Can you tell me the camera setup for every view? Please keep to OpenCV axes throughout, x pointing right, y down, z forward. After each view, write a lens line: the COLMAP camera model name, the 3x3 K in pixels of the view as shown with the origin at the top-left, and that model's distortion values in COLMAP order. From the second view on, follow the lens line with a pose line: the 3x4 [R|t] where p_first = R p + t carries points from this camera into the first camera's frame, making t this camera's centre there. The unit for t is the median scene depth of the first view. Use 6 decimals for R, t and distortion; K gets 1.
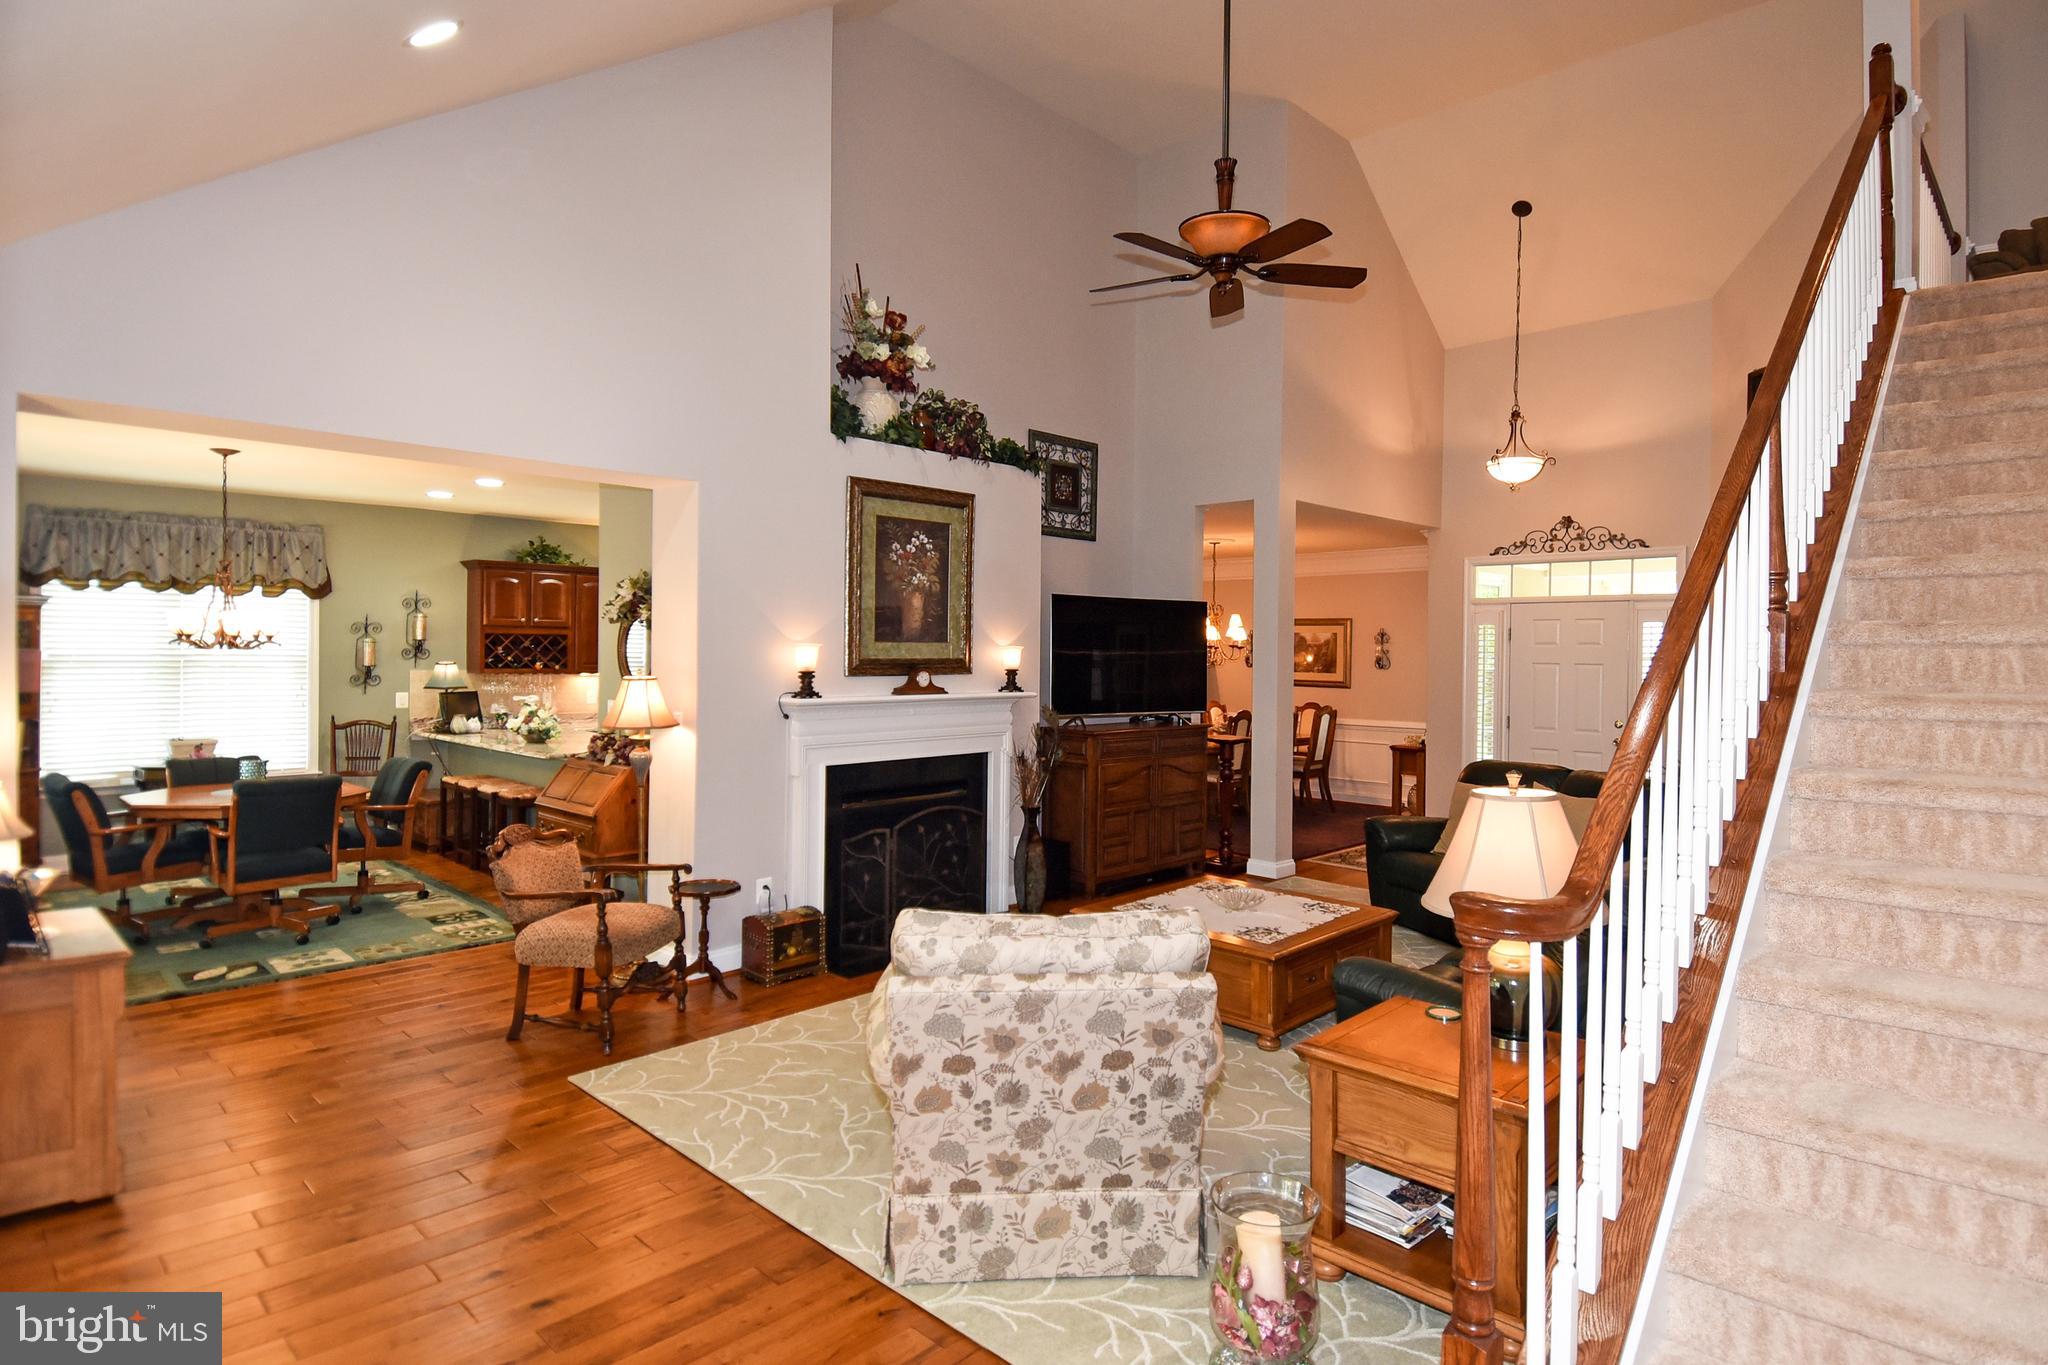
lens RADIAL K [[1110.0, 0, 1067.4], [0, 1110.0, 662.5], [0, 0, 1]] dist [0.053471, -0.060166]
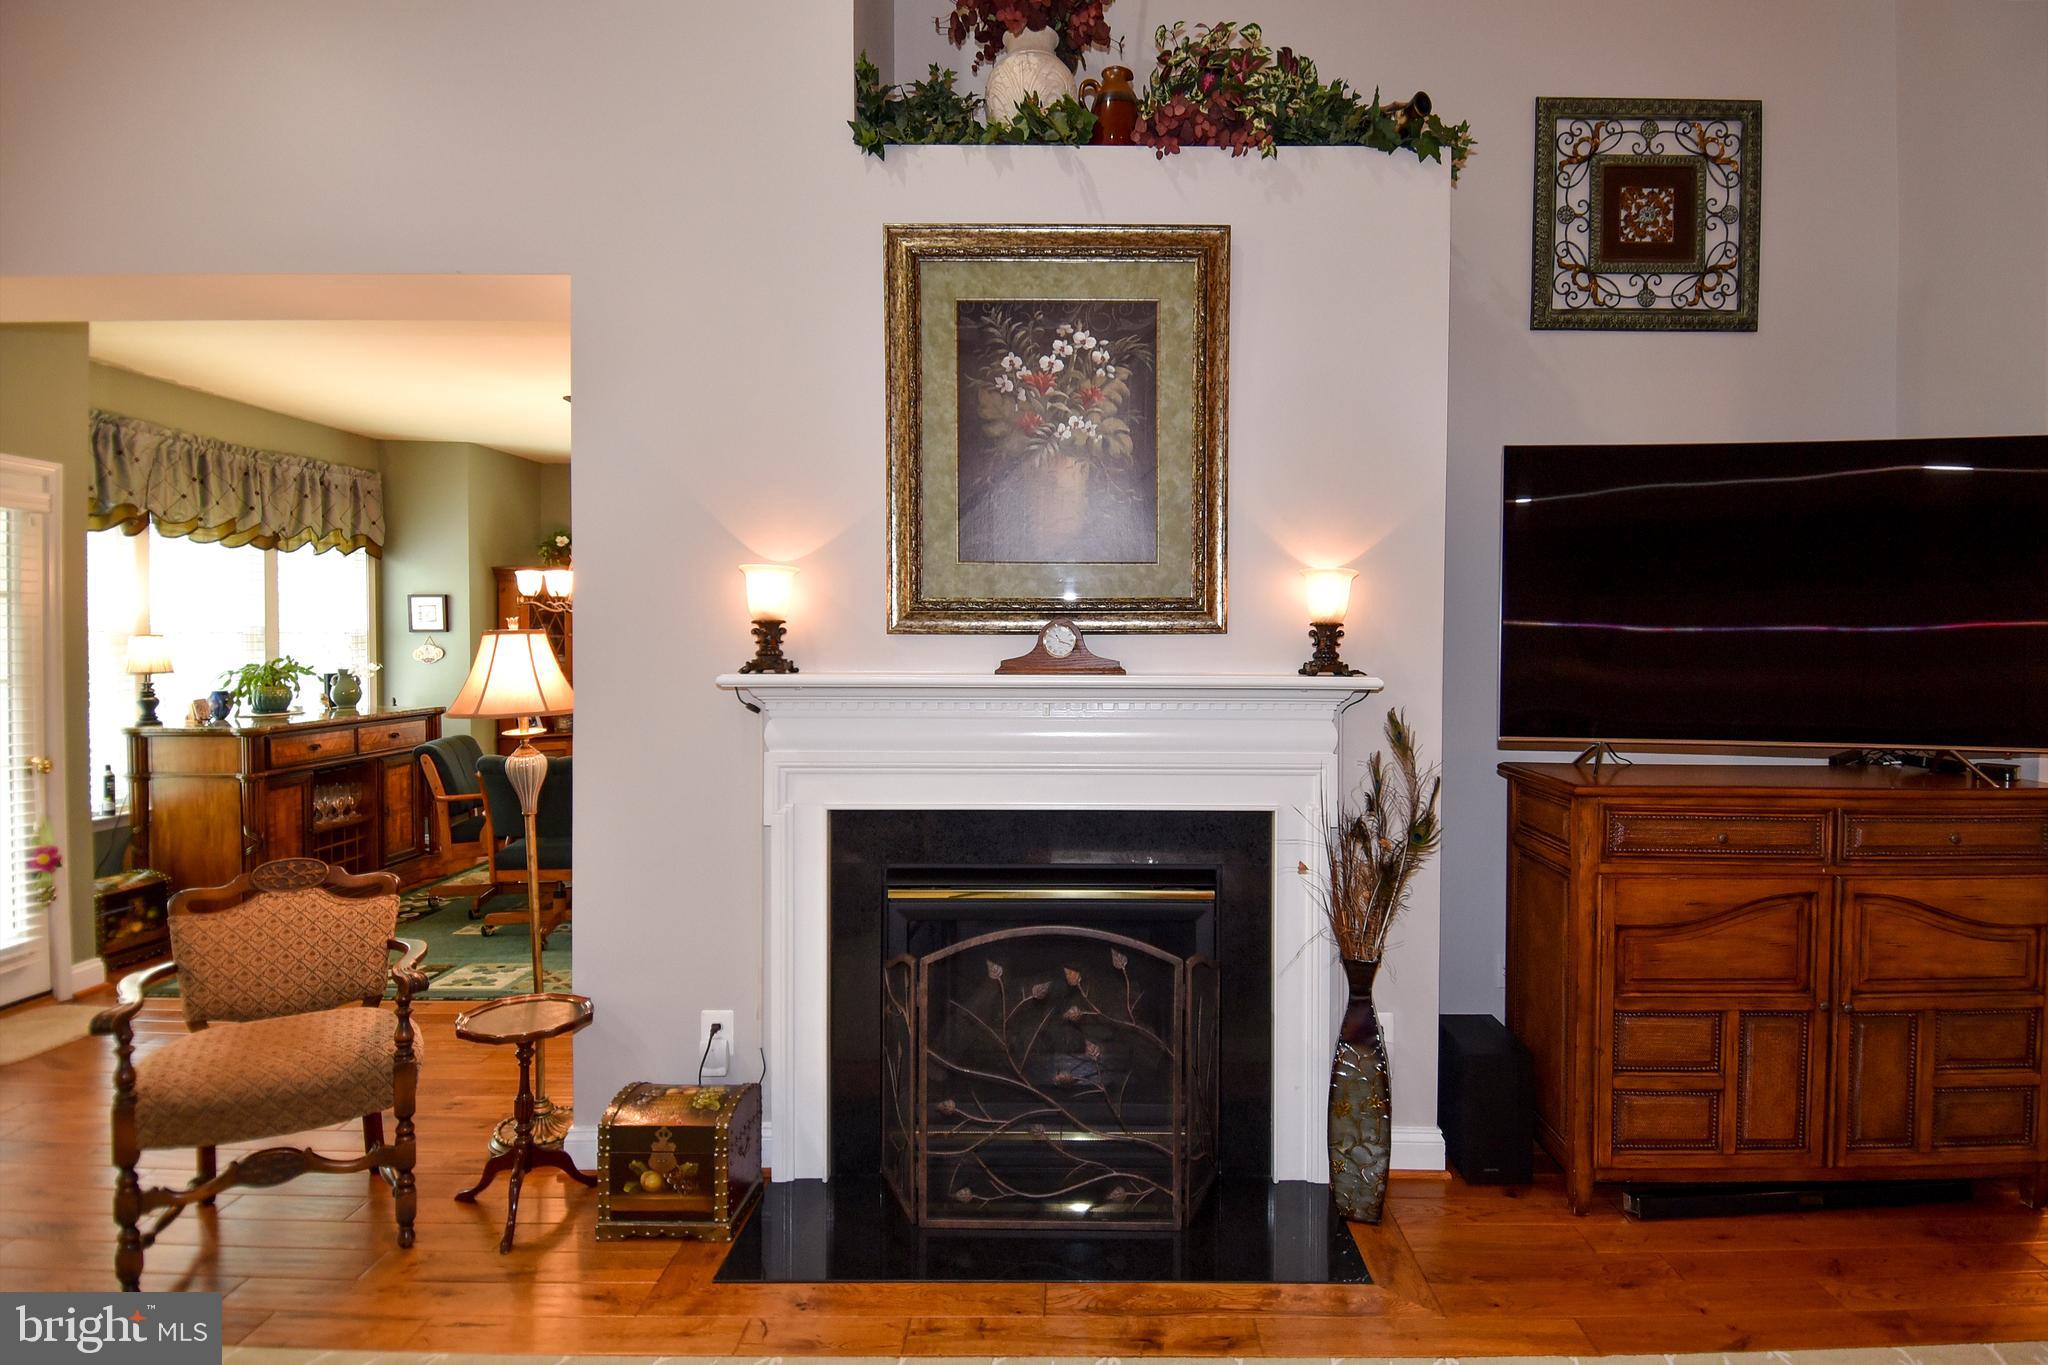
lens RADIAL K [[1102.8, 0, 1068.6], [0, 1102.8, 654.7], [0, 0, 1]] dist [0.054024, -0.061145]
pose [[0.686011, 0.011193, -0.727505, 0.203235], [-0.008036, 0.999937, 0.007808, 0.016487], [0.727547, 0.000490, 0.686058, 0.674527]]
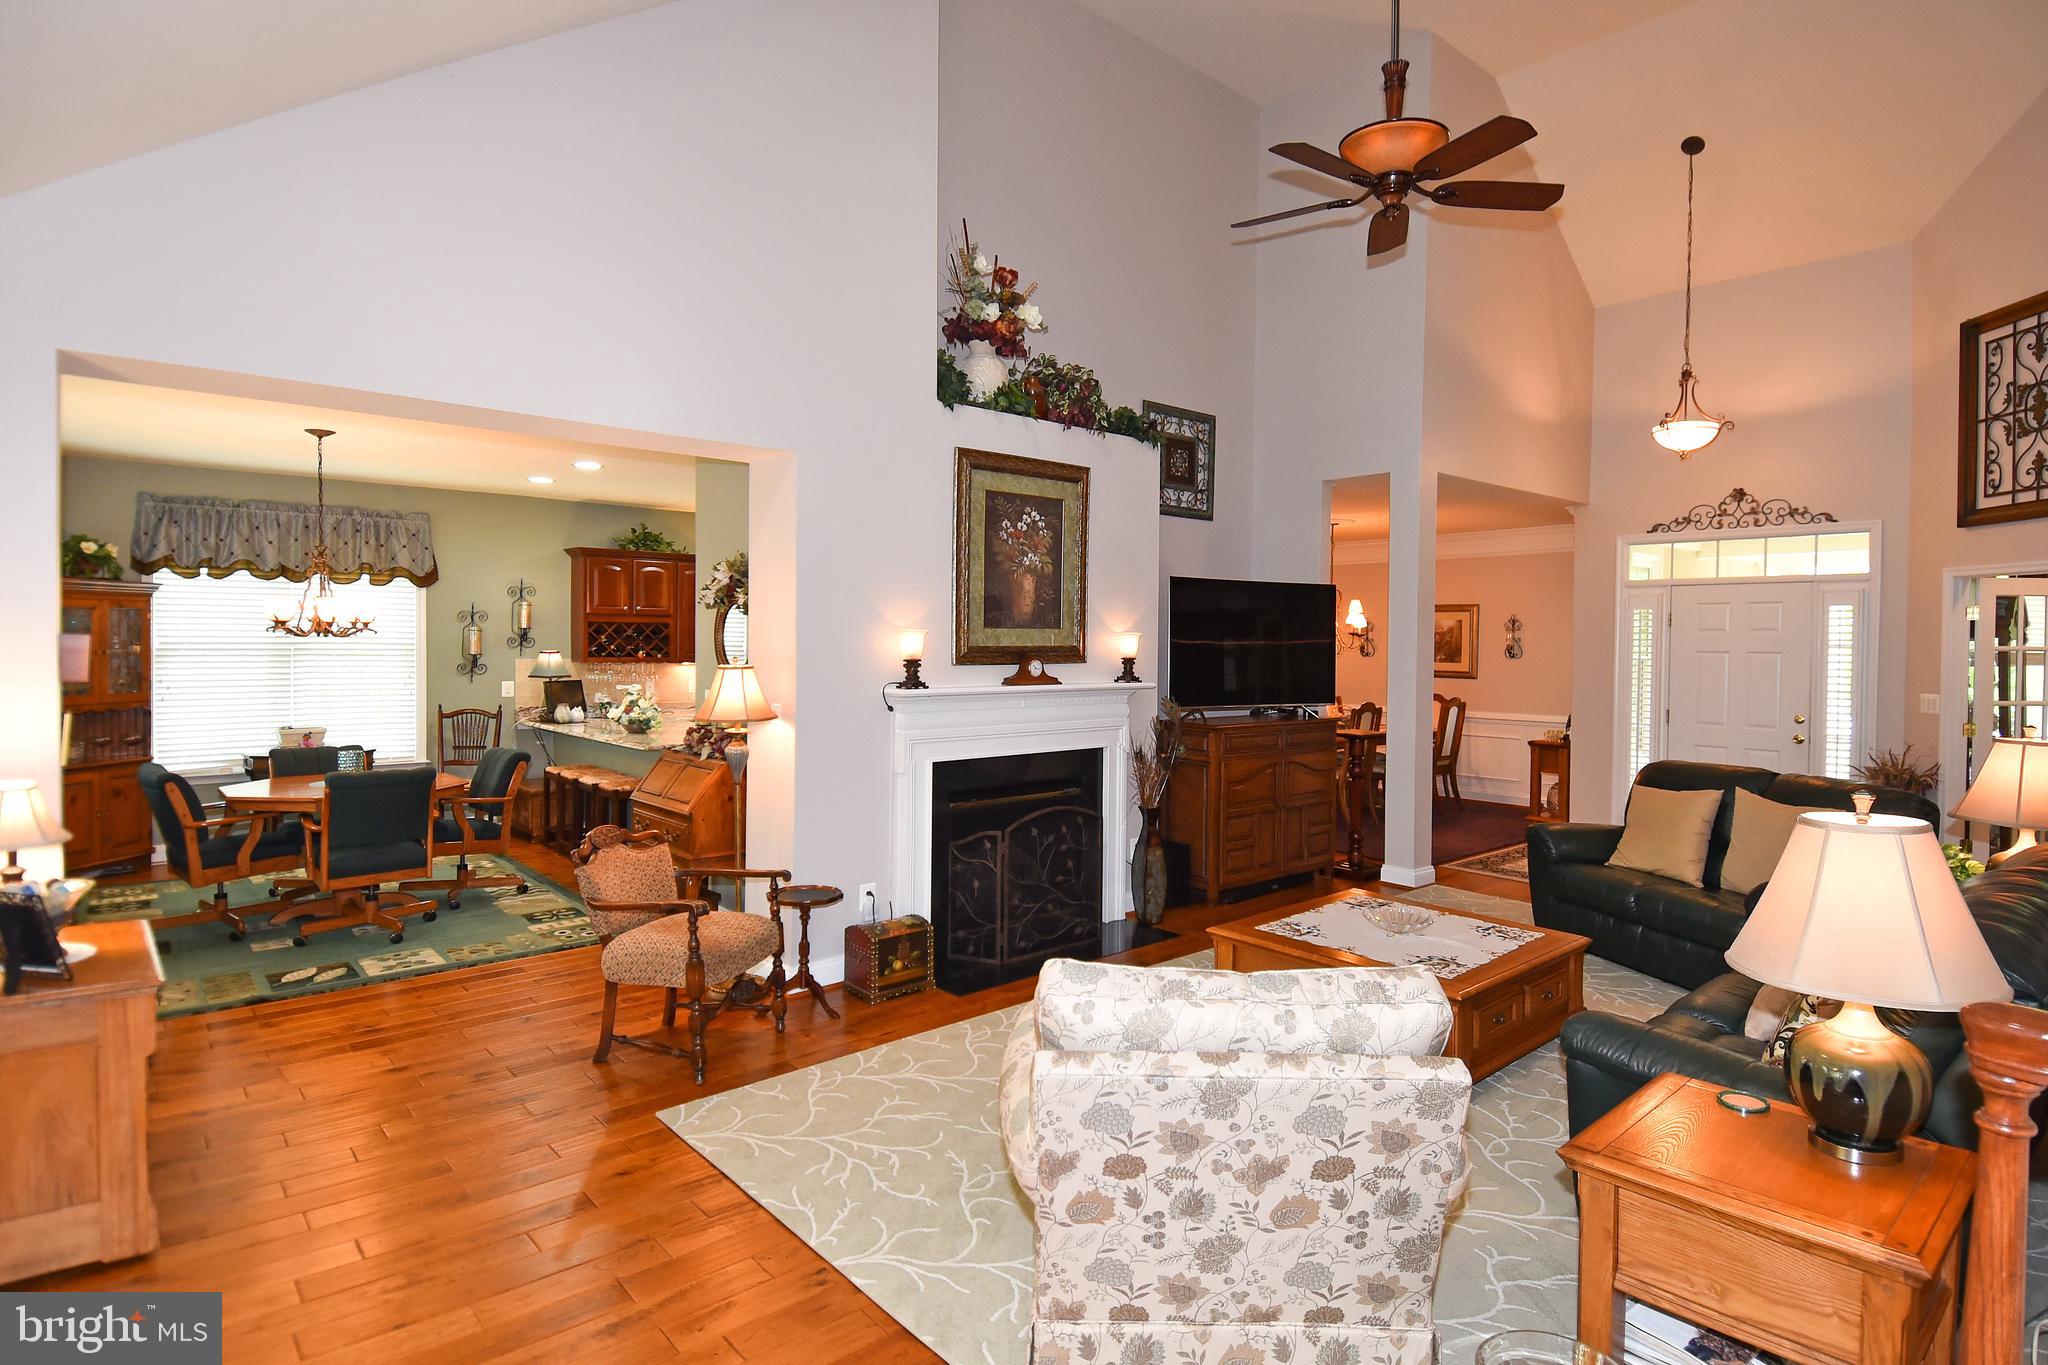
lens RADIAL K [[1083.3, 0, 1062.9], [0, 1083.3, 665.4], [0, 0, 1]] dist [0.052145, -0.061081]
pose [[0.996677, 0.000845, -0.081453, -0.033388], [0.000093, 0.999934, 0.011514, 0.002214], [0.081458, -0.011483, 0.996611, 0.105694]]
